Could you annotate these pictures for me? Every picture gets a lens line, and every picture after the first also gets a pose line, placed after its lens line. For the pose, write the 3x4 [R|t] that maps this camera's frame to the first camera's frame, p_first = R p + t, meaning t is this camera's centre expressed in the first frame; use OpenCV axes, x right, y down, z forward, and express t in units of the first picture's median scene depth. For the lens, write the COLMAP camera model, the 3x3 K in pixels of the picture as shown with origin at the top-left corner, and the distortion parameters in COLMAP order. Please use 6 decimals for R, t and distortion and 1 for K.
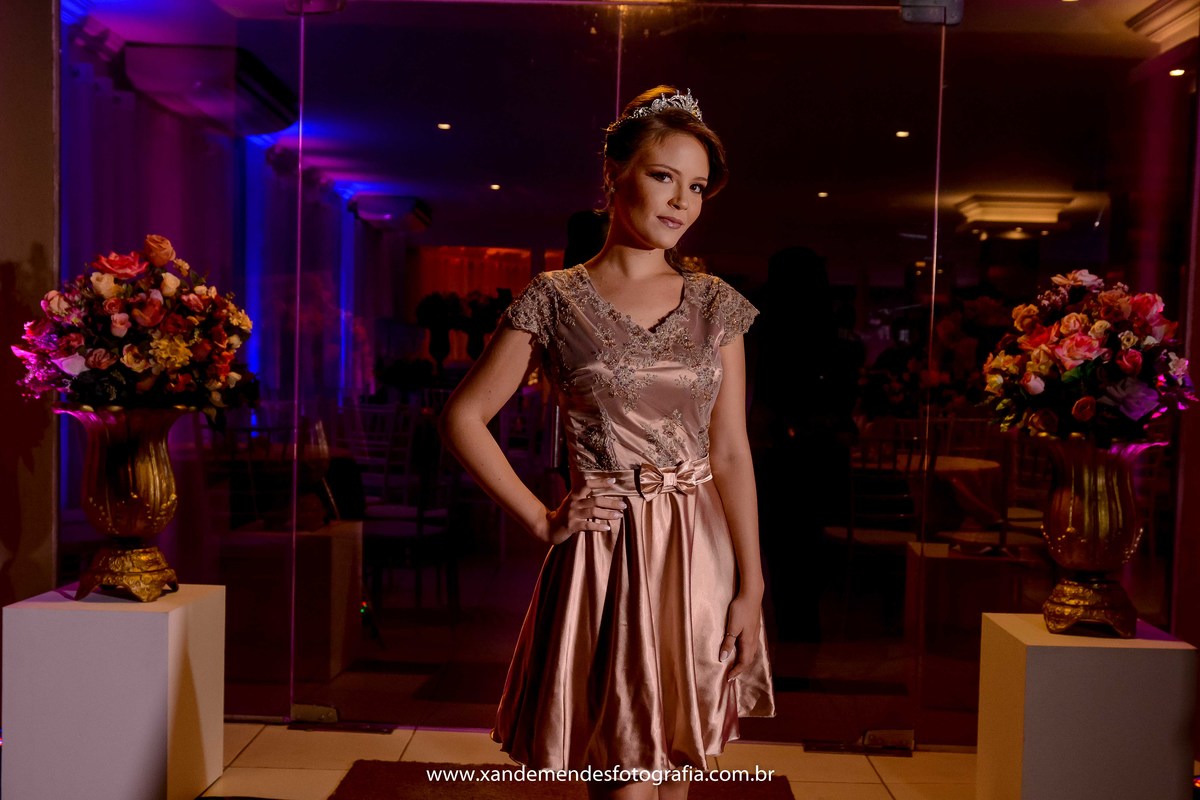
lens RADIAL K [[1227.6, 0, 600.9], [0, 1227.6, 434.3], [0, 0, 1]] dist [0.005172, 0.024214]
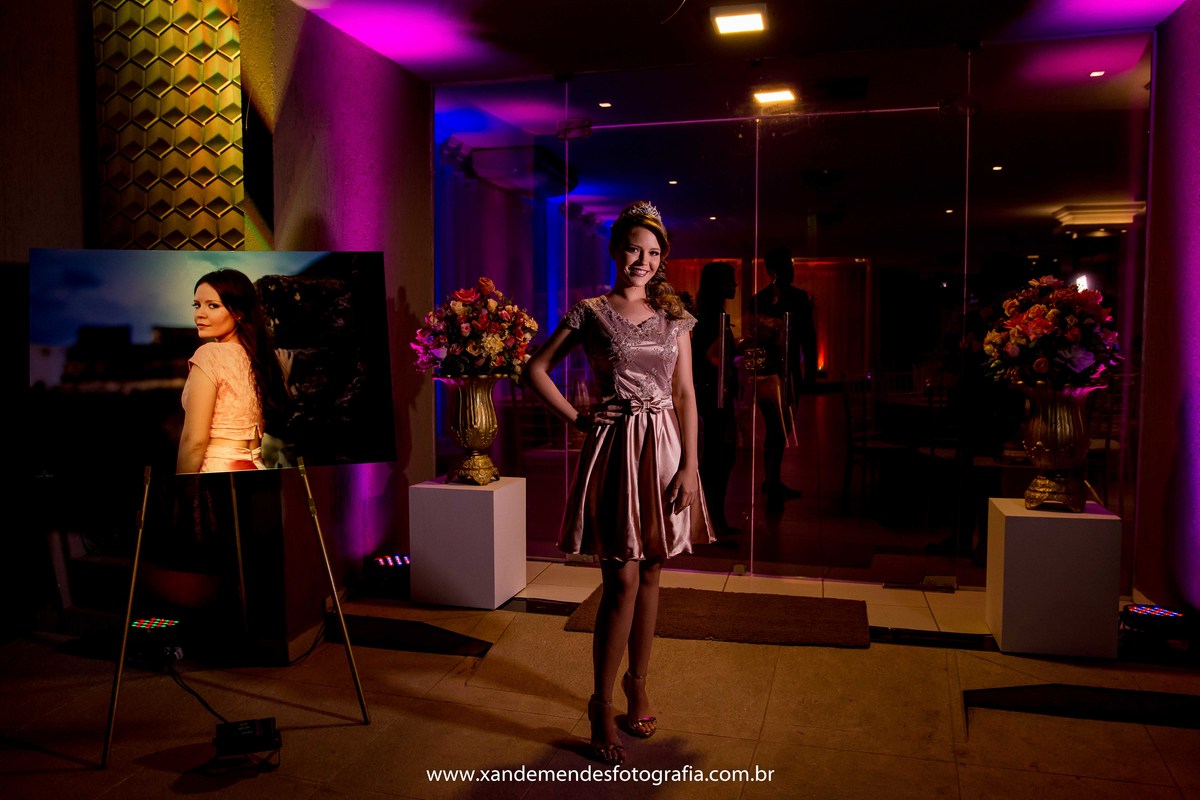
lens RADIAL K [[962.8, 0, 600.0], [0, 962.8, 400.0], [0, 0, 1]] dist [-0.089174, 0.079668]
pose [[0.968885, -0.012494, -0.247194, 0.136320], [0.015067, 0.999850, 0.008516, 0.003922], [0.247051, -0.011976, 0.968929, -0.293383]]
